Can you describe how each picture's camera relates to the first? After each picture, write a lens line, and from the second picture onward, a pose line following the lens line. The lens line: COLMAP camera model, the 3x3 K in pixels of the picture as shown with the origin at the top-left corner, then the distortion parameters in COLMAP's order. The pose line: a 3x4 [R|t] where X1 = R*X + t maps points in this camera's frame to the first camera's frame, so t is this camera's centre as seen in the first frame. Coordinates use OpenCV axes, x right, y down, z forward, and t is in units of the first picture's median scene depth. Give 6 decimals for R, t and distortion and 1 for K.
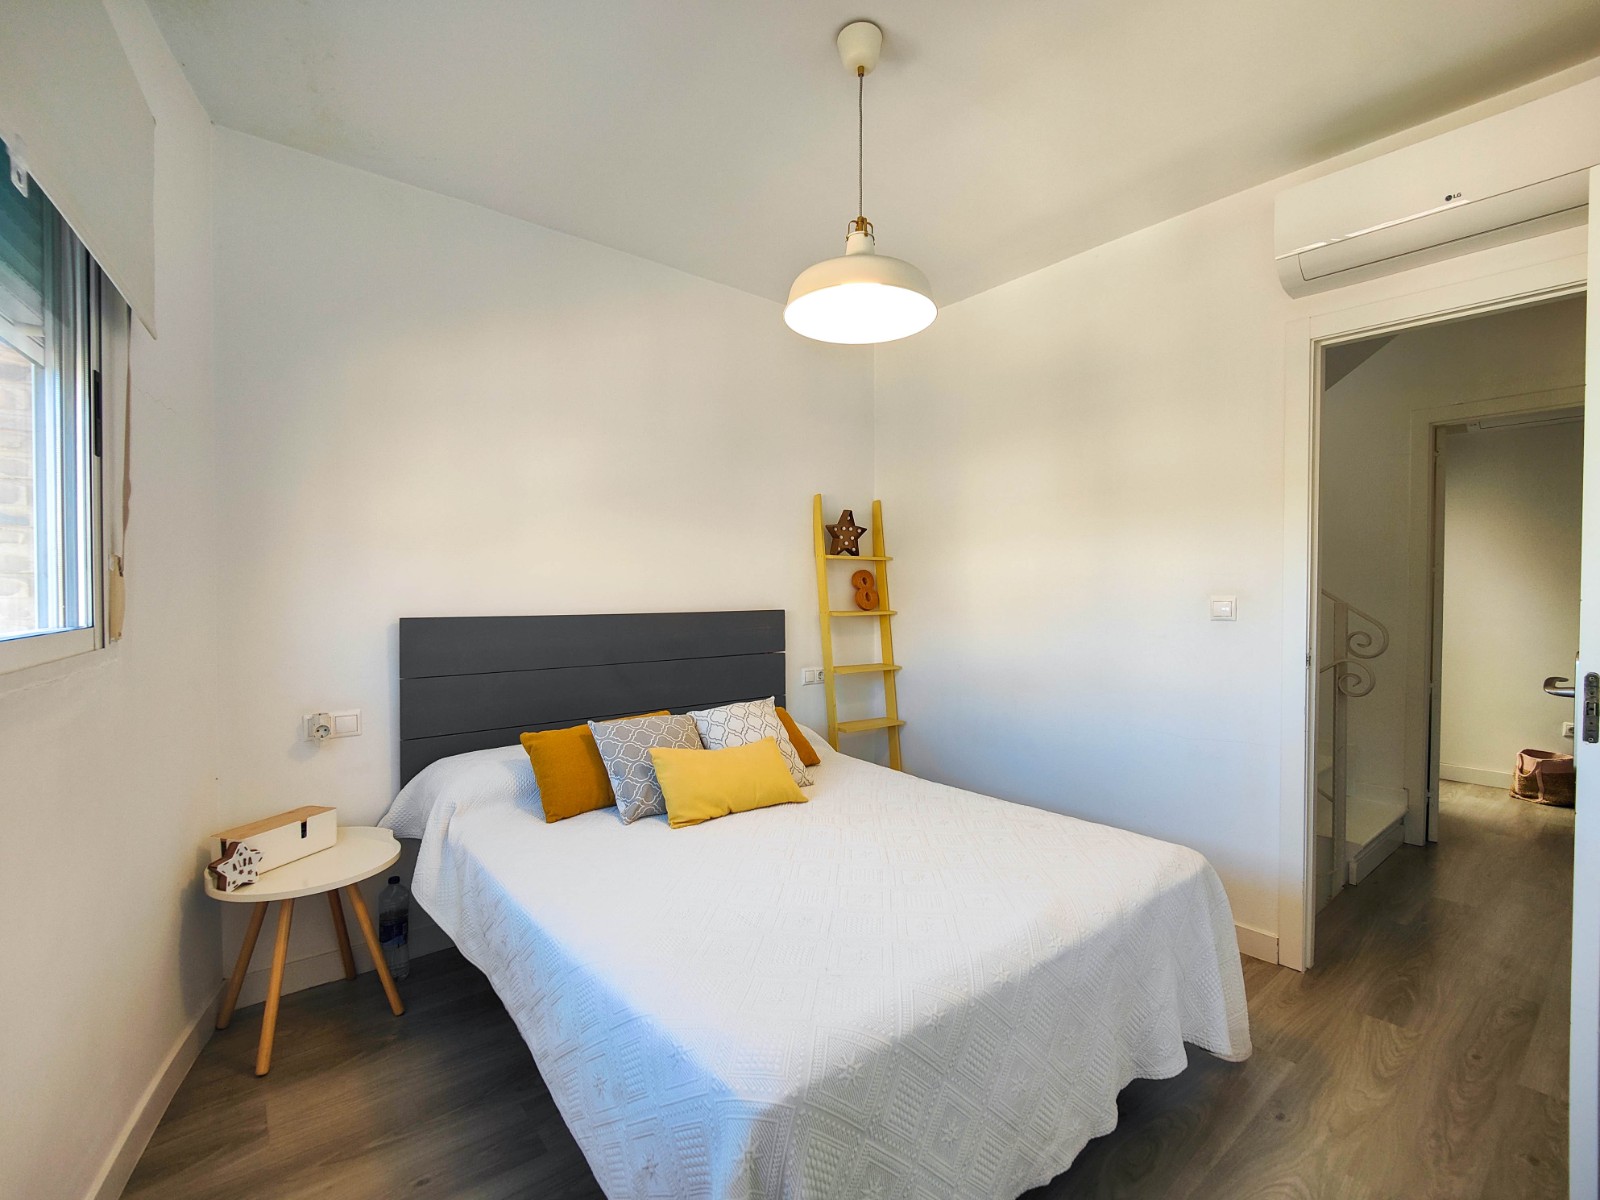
lens RADIAL K [[709.1, 0, 810.1], [0, 709.1, 605.0], [0, 0, 1]] dist [0.030166, -0.021574]
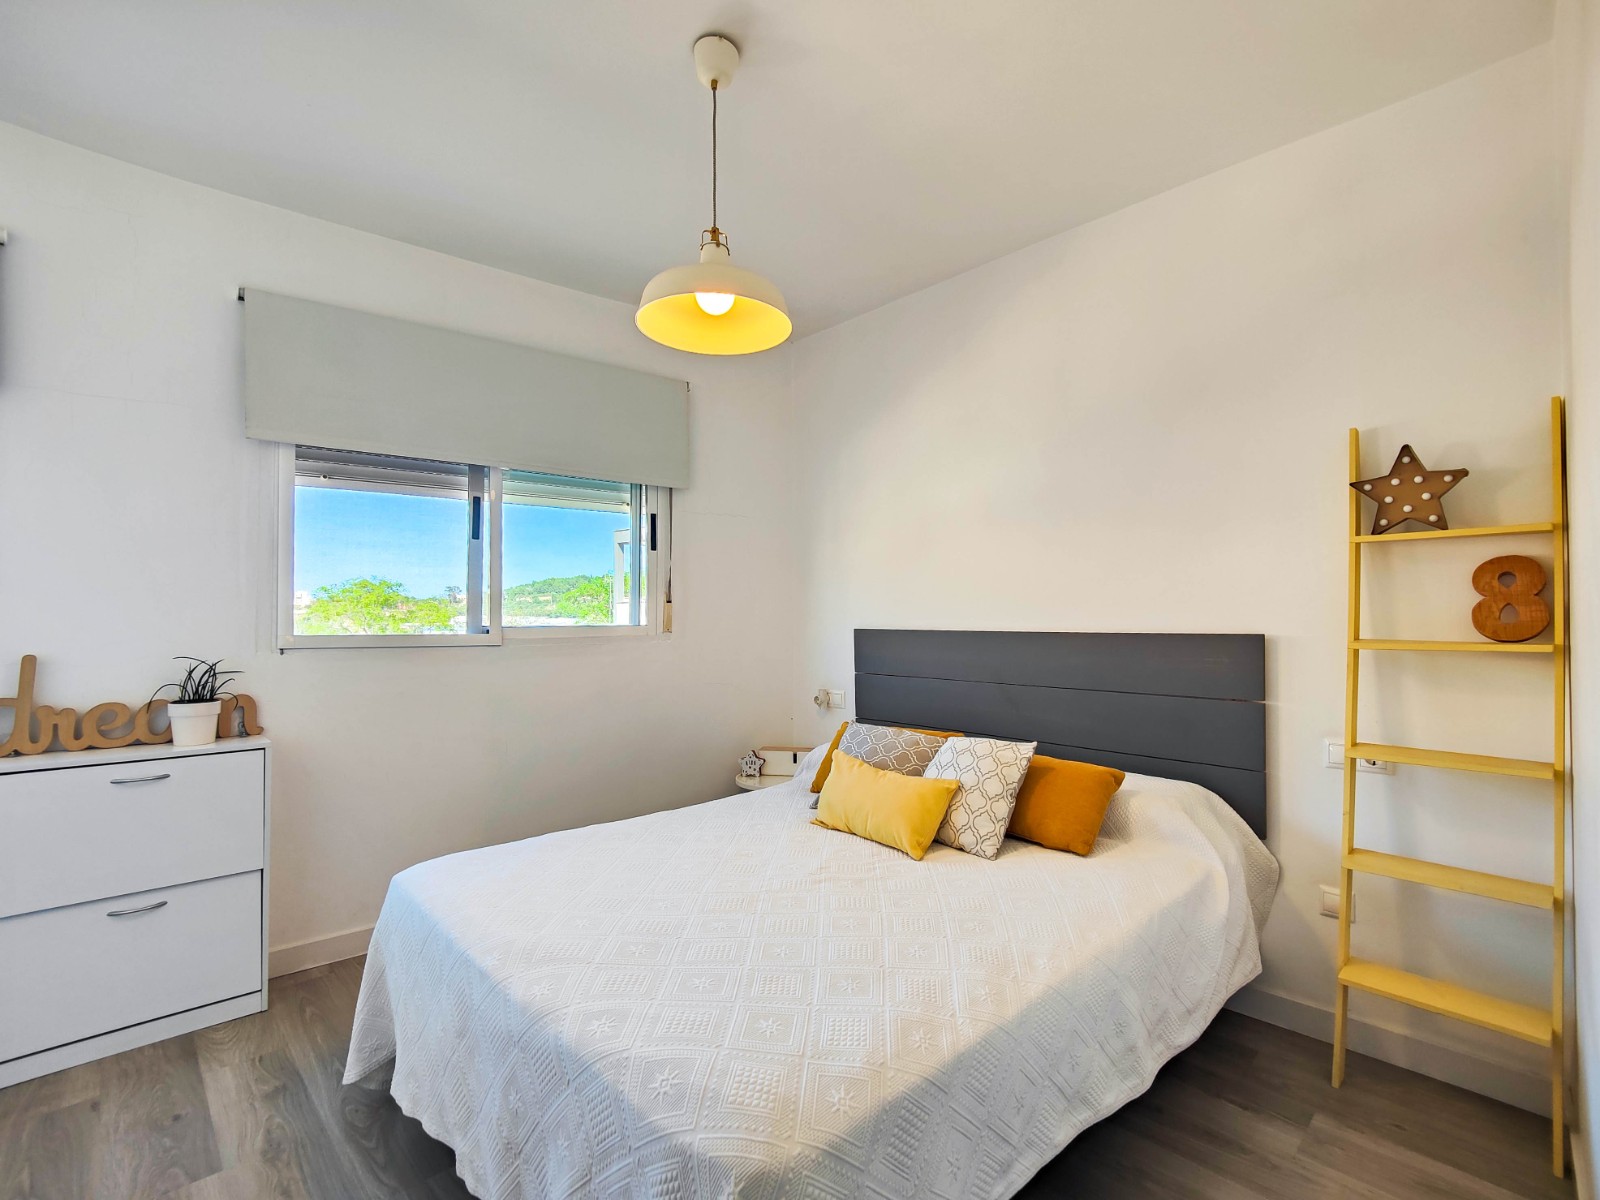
lens RADIAL K [[709.1, 0, 810.1], [0, 709.1, 605.0], [0, 0, 1]] dist [0.030166, -0.021574]
pose [[0.097993, -0.020209, -0.994982, 0.693694], [-0.020452, 0.999542, -0.022316, 0.004482], [0.994977, 0.022536, 0.097534, 0.685396]]
